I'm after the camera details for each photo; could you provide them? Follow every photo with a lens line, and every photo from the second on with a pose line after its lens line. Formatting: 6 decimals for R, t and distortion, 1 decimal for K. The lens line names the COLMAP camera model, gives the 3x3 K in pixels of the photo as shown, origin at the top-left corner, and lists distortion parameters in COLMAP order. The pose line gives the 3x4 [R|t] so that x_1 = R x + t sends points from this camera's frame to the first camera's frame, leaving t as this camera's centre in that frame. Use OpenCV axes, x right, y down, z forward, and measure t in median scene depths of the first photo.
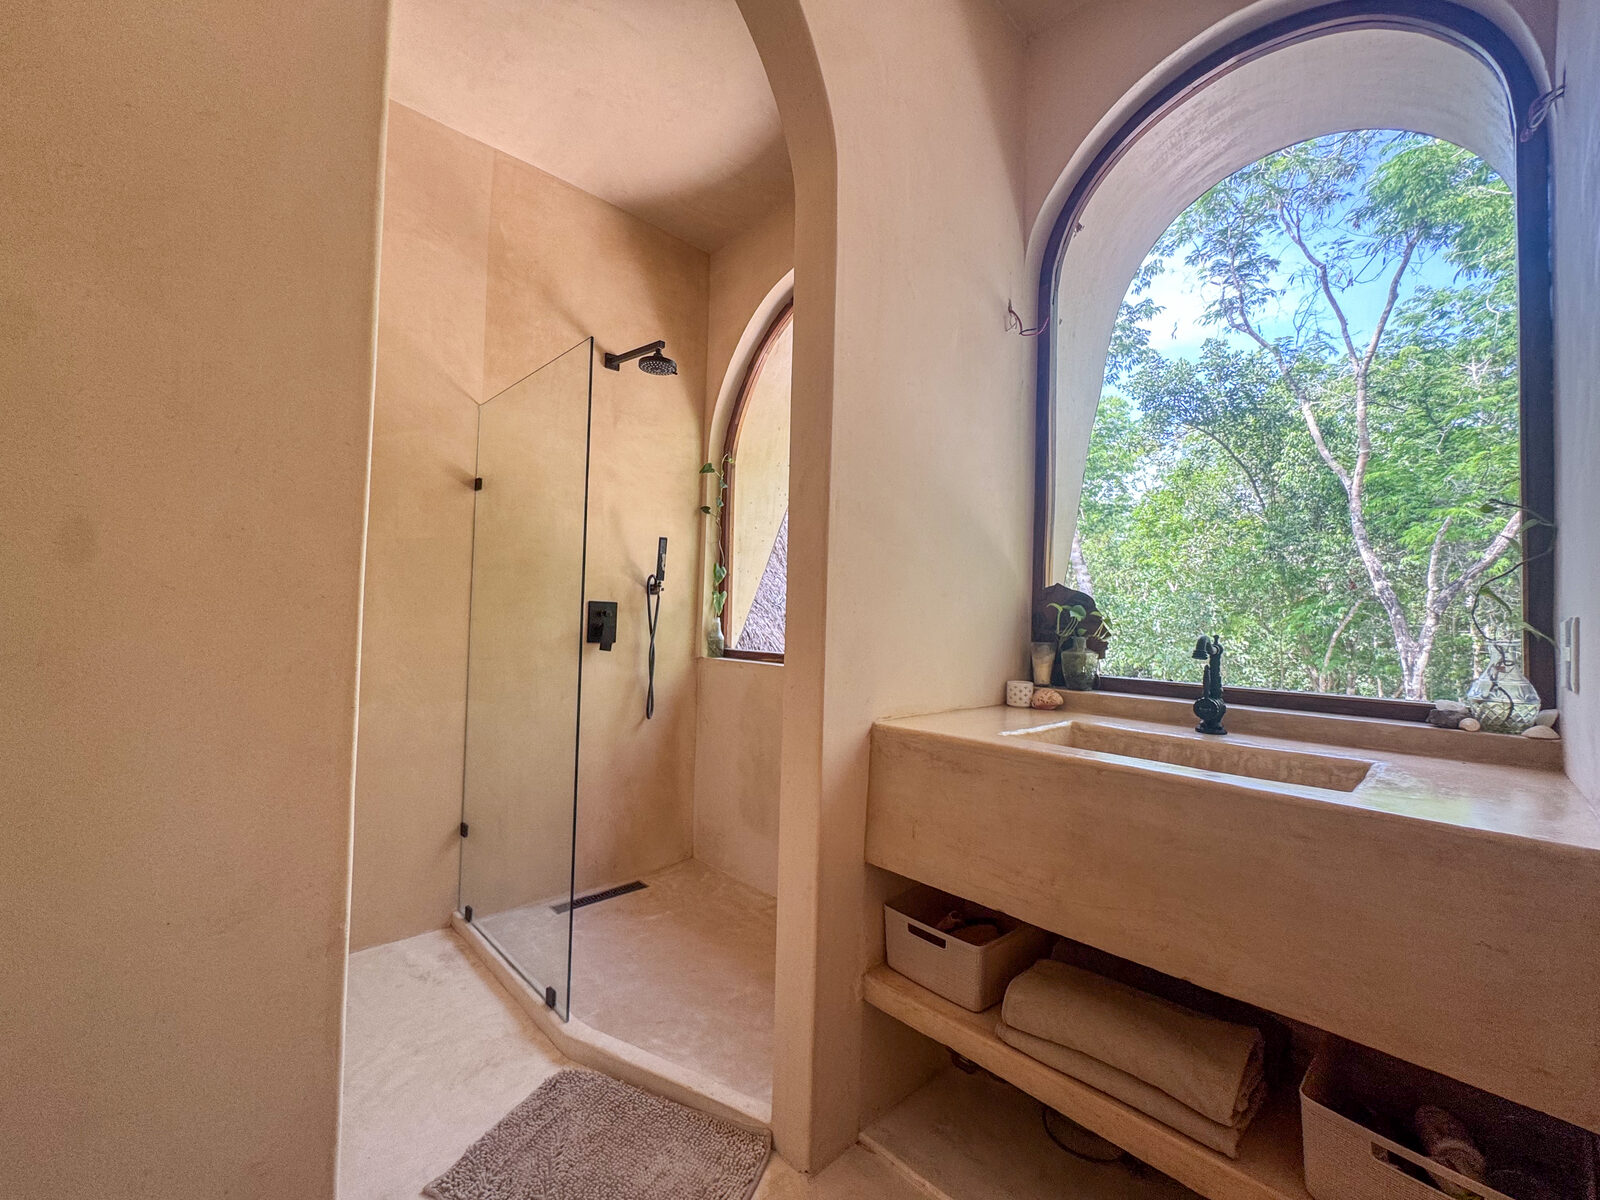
lens RADIAL K [[645.6, 0, 799.5], [0, 645.6, 596.9], [0, 0, 1]] dist [0.000149, 0.000119]
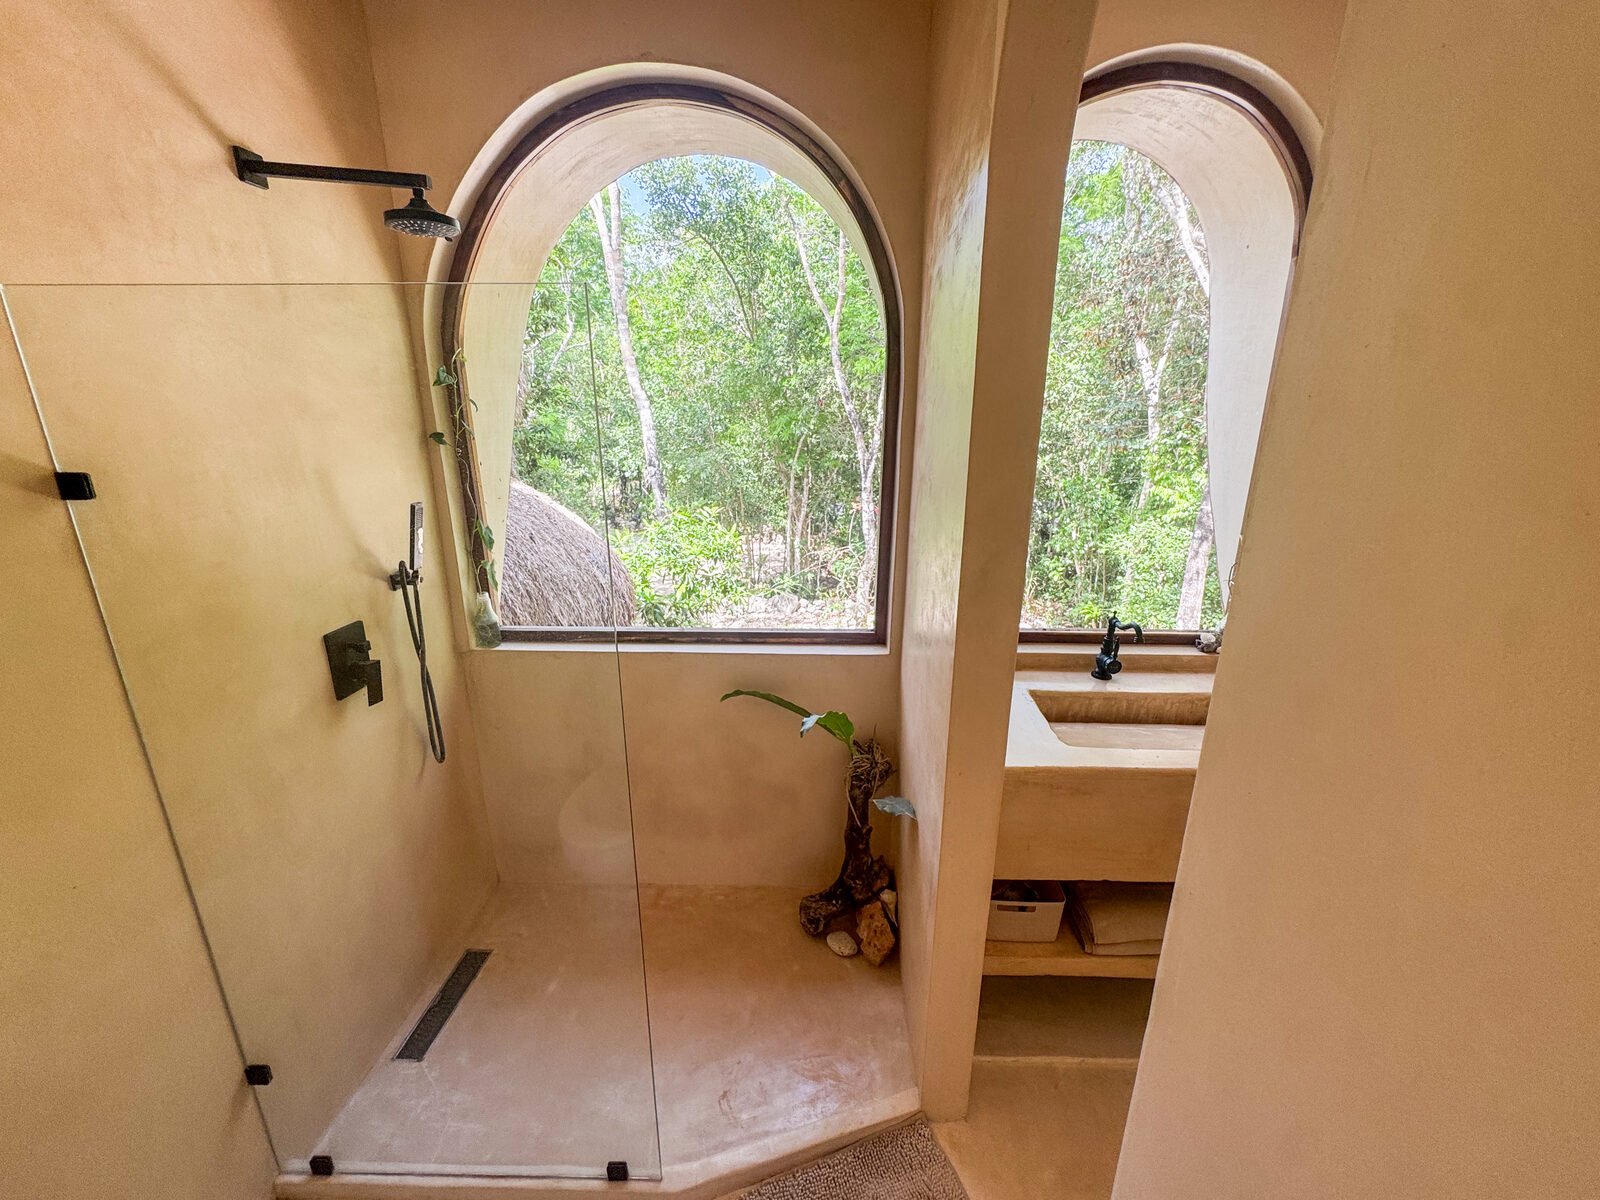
lens RADIAL K [[652.6, 0, 800.0], [0, 652.6, 600.0], [0, 0, 1]] dist [-0.001187, 0.000004]
pose [[0.711000, -0.219592, 0.668025, -0.389348], [-0.007539, 0.947555, 0.319503, -0.208564], [-0.703151, -0.232203, 0.672057, 0.287416]]
